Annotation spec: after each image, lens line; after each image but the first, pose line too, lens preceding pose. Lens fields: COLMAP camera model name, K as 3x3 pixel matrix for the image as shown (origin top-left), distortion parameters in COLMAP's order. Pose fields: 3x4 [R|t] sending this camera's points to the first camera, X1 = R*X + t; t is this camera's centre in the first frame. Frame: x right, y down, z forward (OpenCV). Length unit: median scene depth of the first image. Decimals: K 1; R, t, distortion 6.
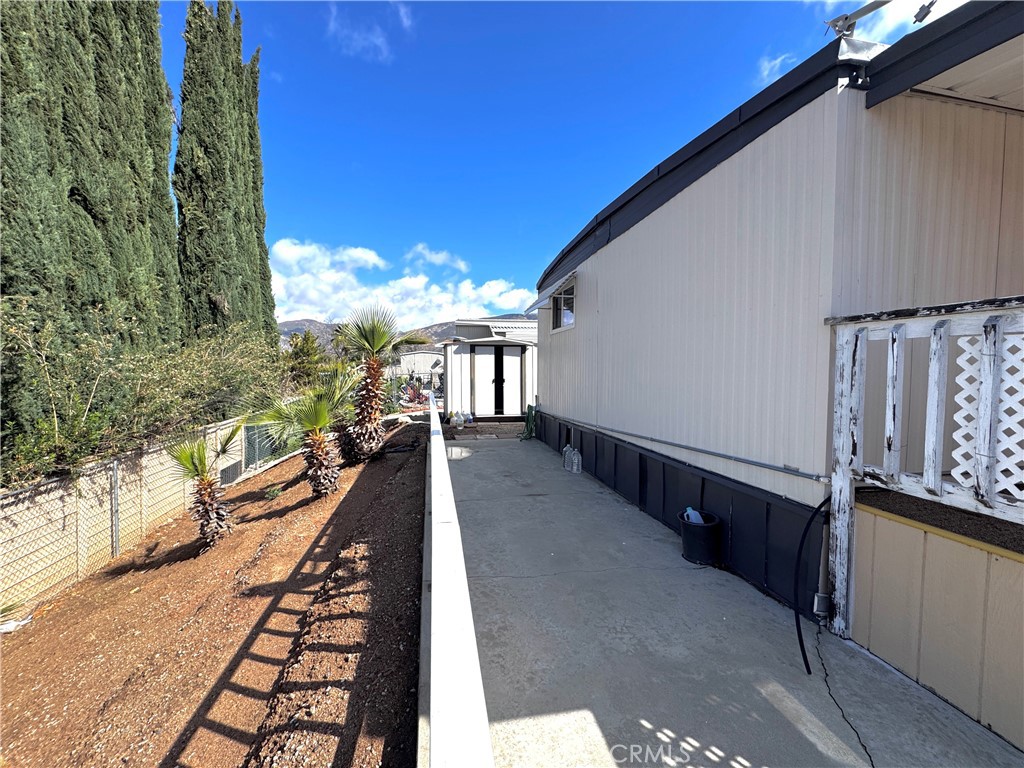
lens RADIAL K [[408.1, 0, 512.0], [0, 408.1, 384.0], [0, 0, 1]] dist [-0.015498, -0.000113]
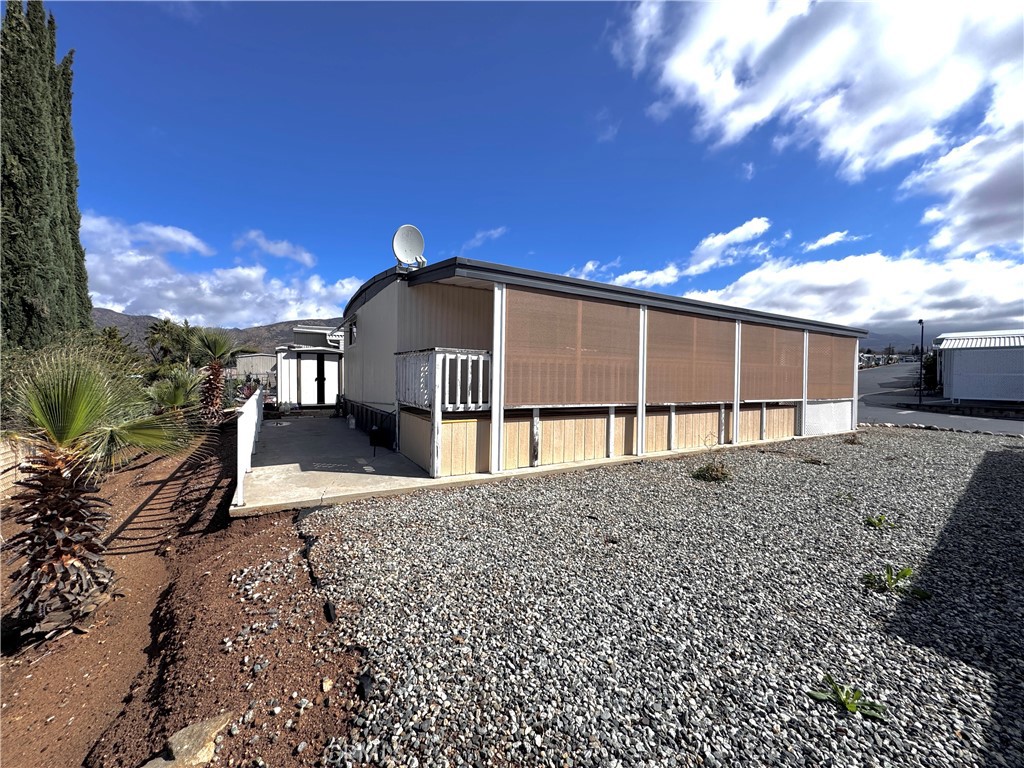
lens RADIAL K [[408.1, 0, 512.0], [0, 408.1, 384.0], [0, 0, 1]] dist [-0.015498, -0.000113]
pose [[0.942642, -0.000415, 0.333806, 0.094377], [0.004937, 0.999907, -0.012700, 0.021369], [-0.333770, 0.013619, 0.942556, -0.382402]]
